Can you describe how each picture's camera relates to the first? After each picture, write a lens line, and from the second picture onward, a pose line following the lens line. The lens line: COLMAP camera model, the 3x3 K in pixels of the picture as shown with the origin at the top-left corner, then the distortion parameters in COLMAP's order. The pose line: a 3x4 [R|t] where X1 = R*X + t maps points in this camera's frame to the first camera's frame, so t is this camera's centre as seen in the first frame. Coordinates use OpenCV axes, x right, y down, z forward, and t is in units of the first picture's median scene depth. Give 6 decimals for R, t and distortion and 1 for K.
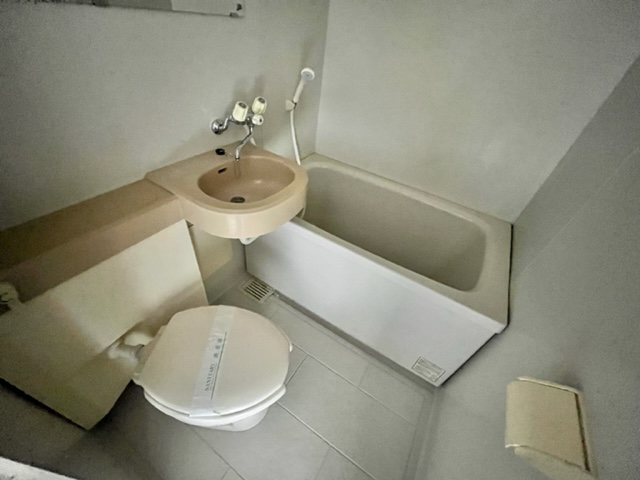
lens RADIAL K [[257.1, 0, 320.0], [0, 257.1, 240.0], [0, 0, 1]] dist [-0.000052, 0.000016]
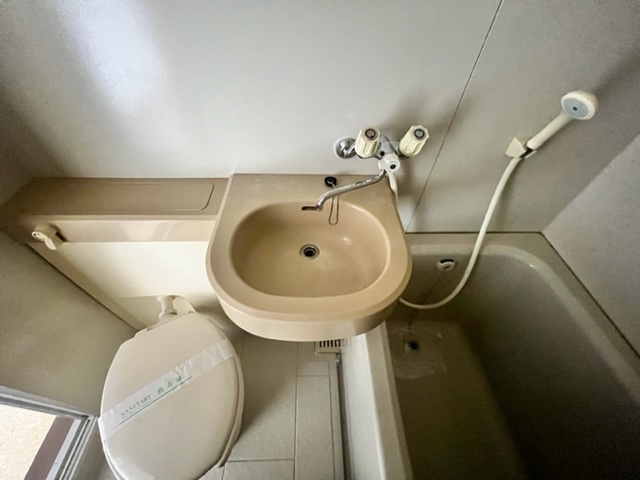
lens RADIAL K [[257.1, 0, 320.0], [0, 257.1, 240.0], [0, 0, 1]] dist [-0.000052, 0.000016]
pose [[0.548044, 0.565508, -0.616318, 0.106908], [-0.524103, 0.806413, 0.273887, -0.363369], [0.651892, 0.172912, 0.738334, 0.454497]]
